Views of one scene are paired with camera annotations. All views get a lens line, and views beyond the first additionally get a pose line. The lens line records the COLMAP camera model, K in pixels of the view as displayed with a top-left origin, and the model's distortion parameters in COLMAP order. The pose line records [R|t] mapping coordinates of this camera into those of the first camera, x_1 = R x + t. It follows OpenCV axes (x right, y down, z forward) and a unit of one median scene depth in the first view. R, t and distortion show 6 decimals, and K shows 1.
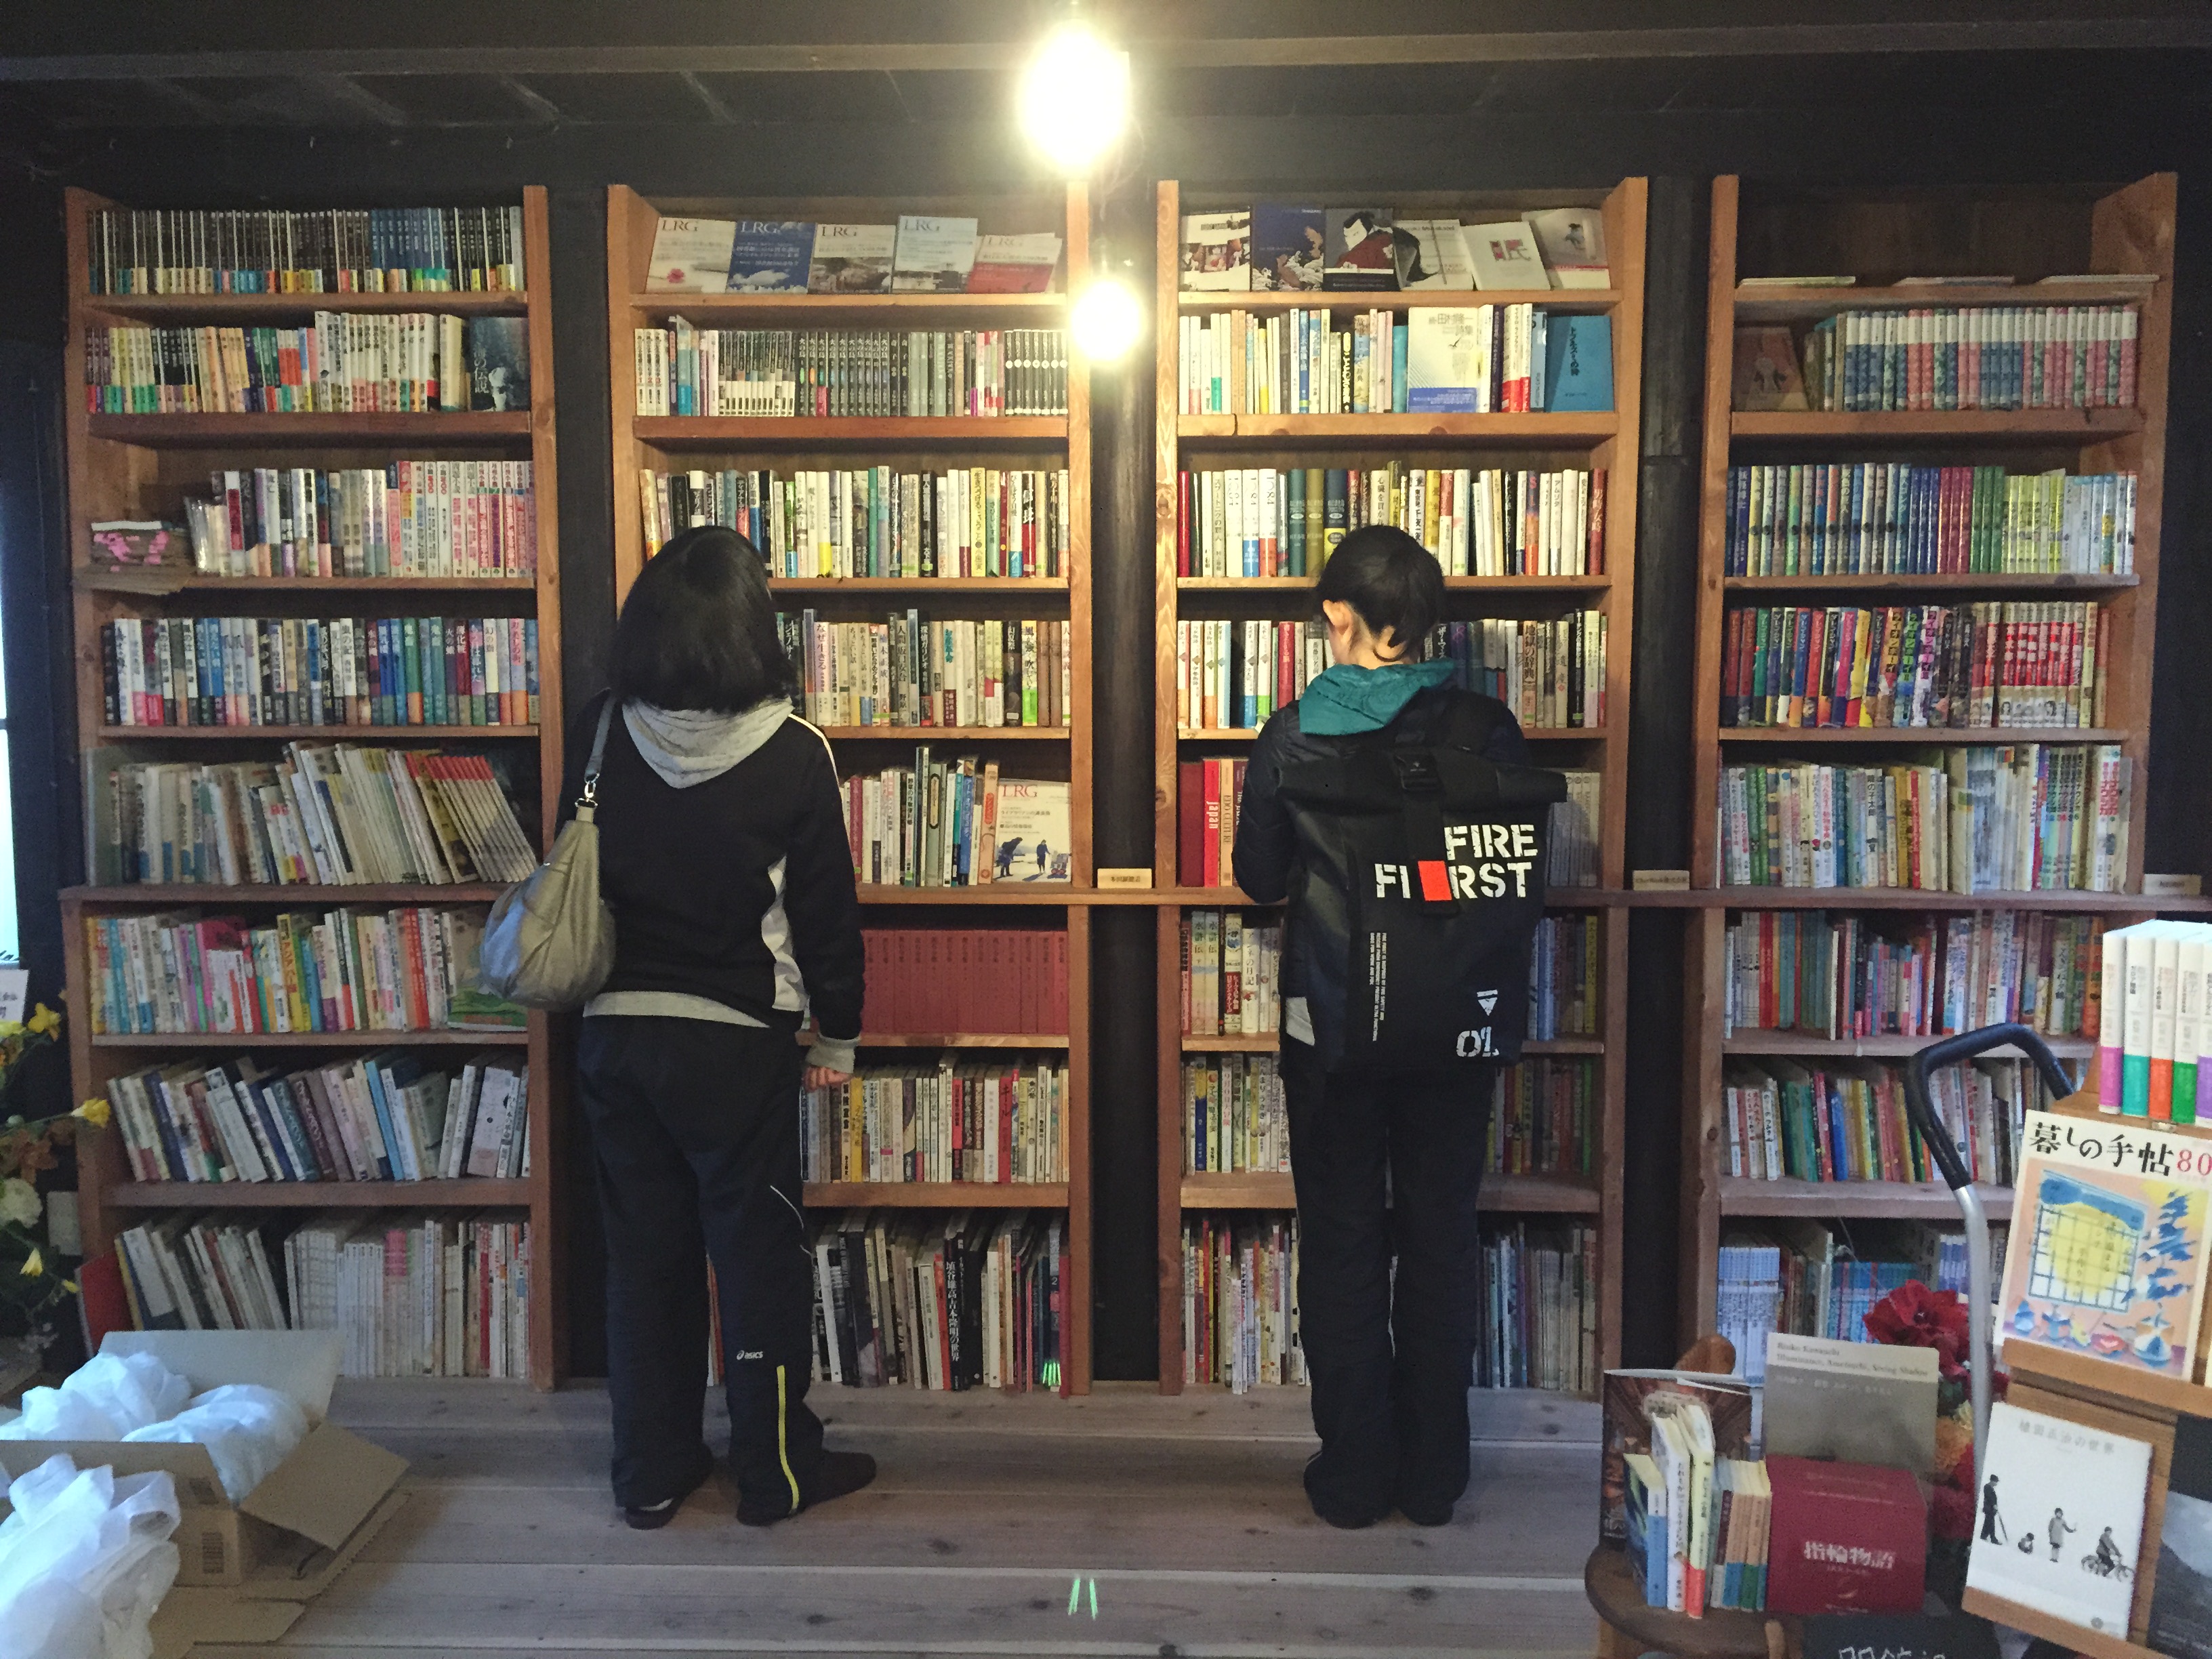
lens RADIAL K [[1896.1, 0, 1150.8], [0, 1896.1, 827.7], [0, 0, 1]] dist [0.058649, -0.069614]
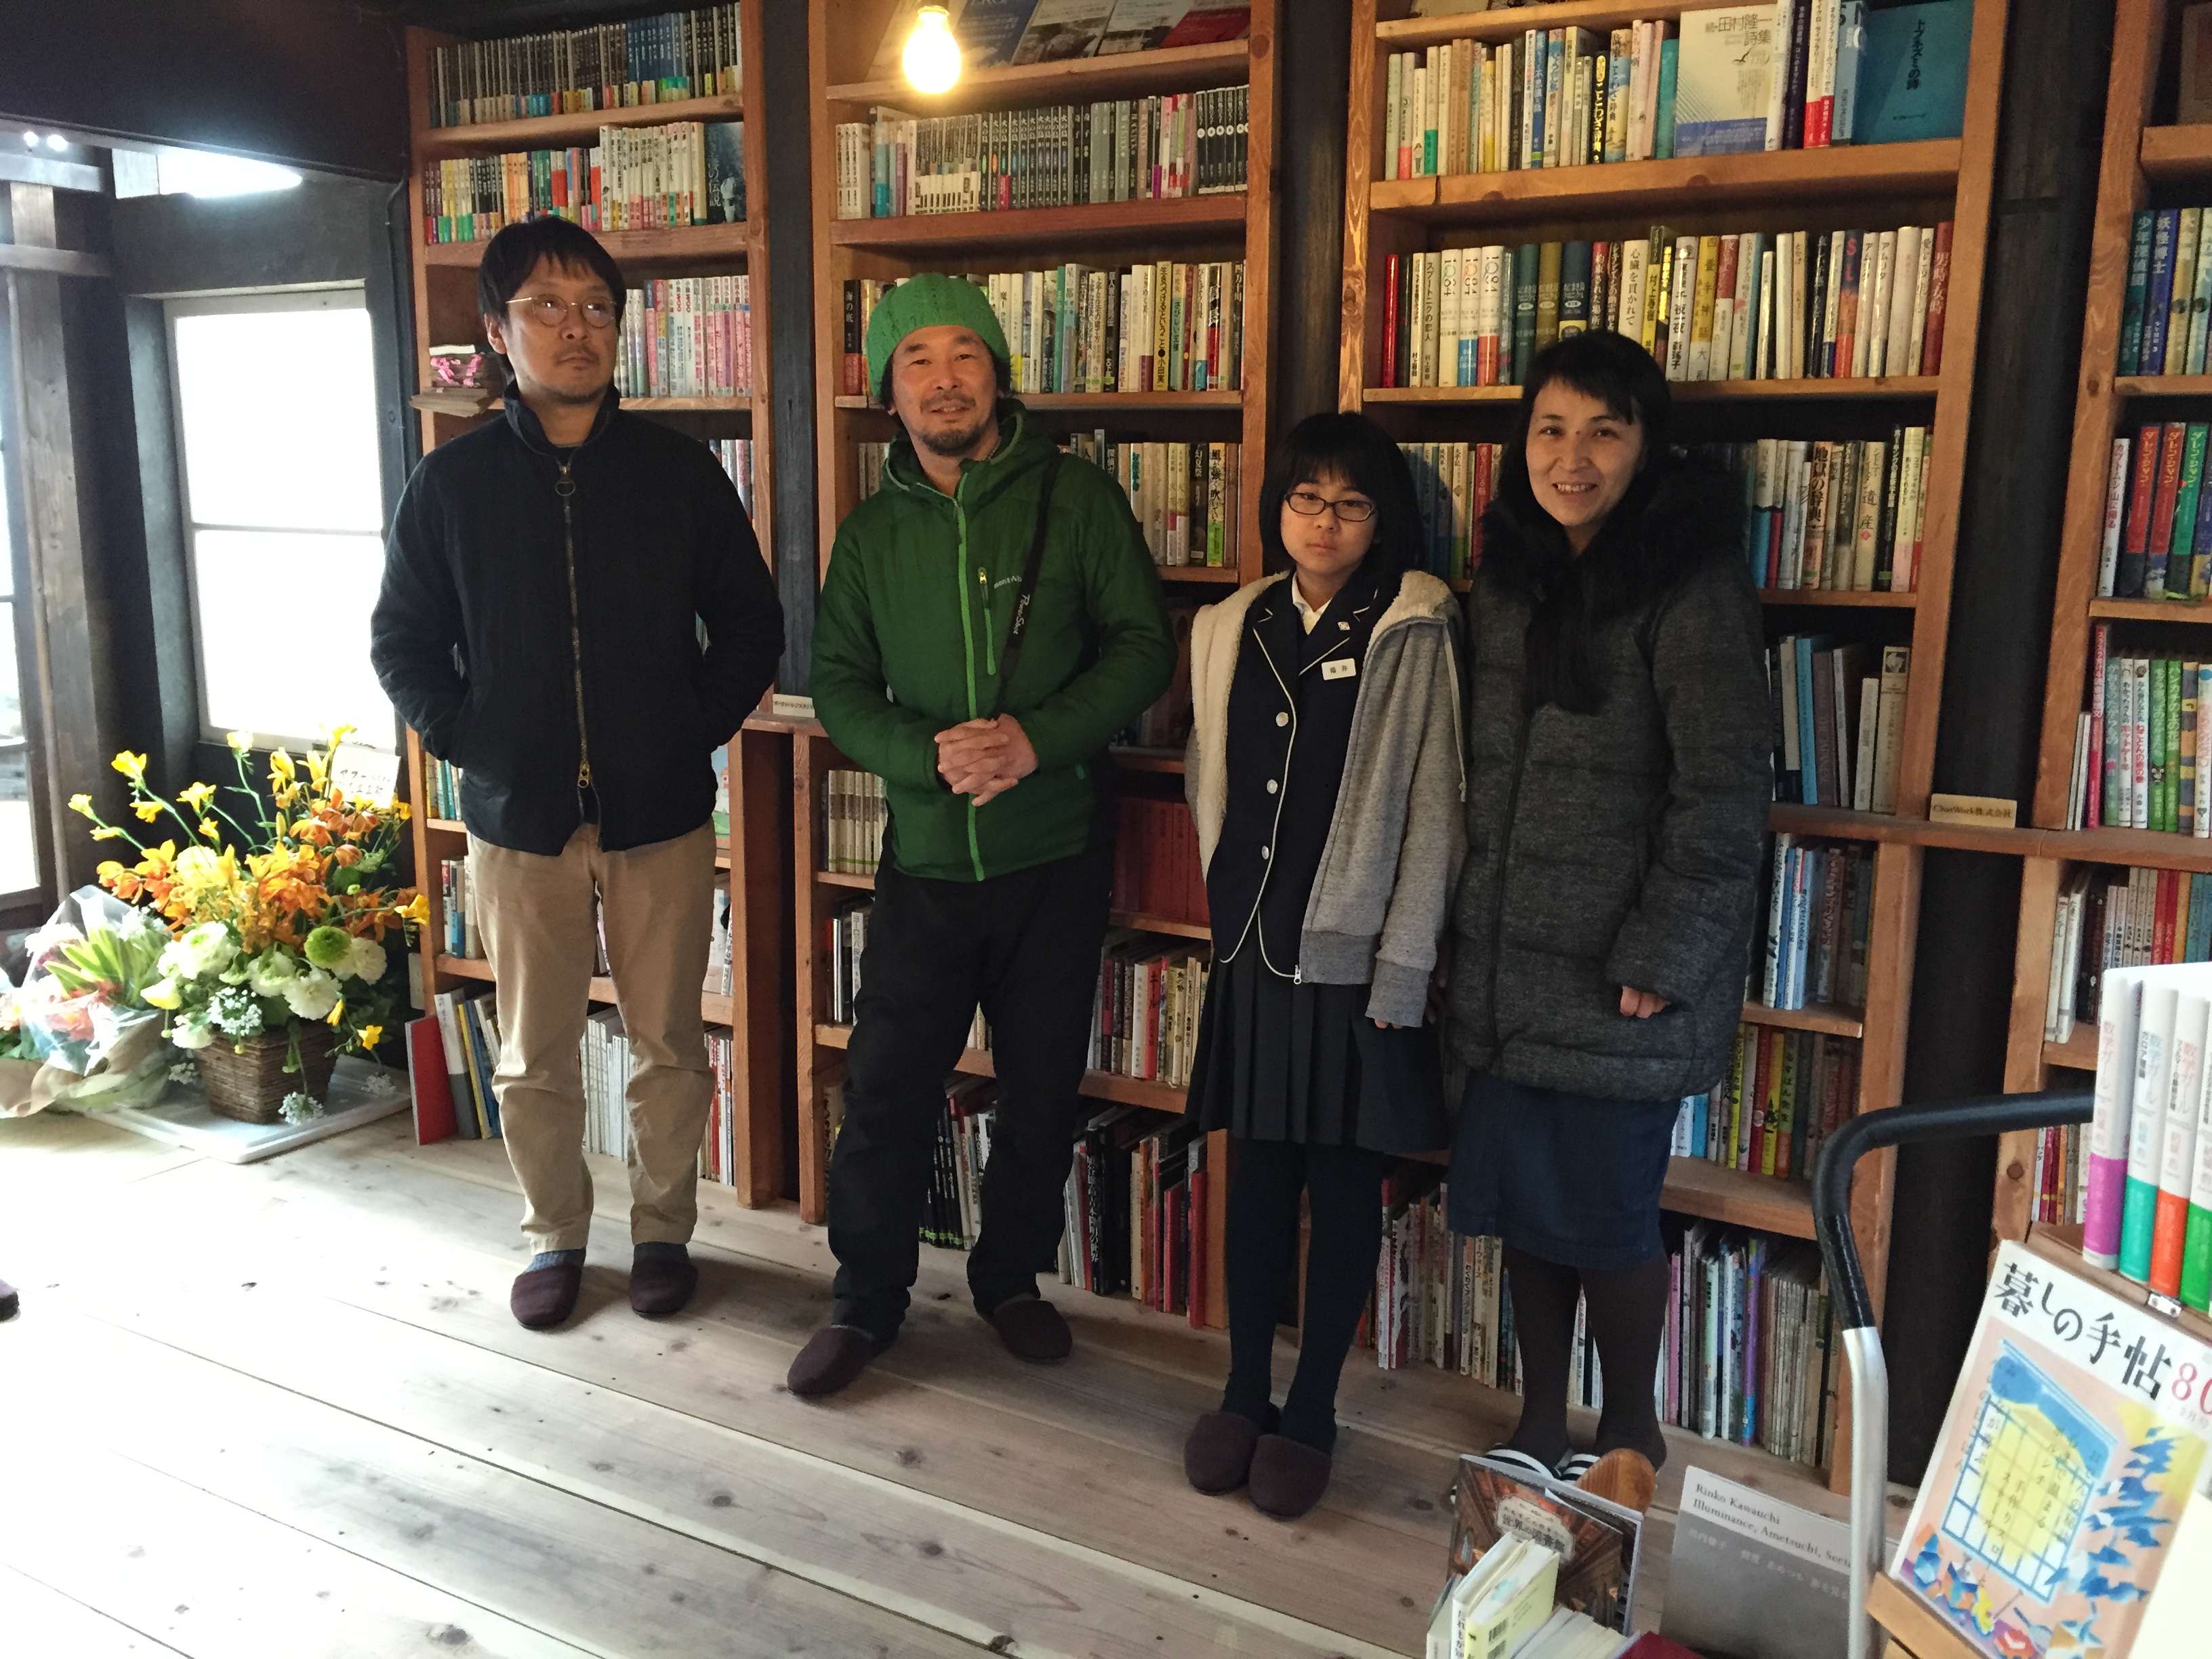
lens RADIAL K [[1896.1, 0, 1049.2], [0, 1896.1, 835.1], [0, 0, 1]] dist [0.058649, -0.069614]
pose [[0.880397, 0.098554, -0.463883, 0.289750], [-0.056454, 0.992992, 0.103823, -0.018196], [0.470865, -0.065218, 0.879792, 0.201365]]
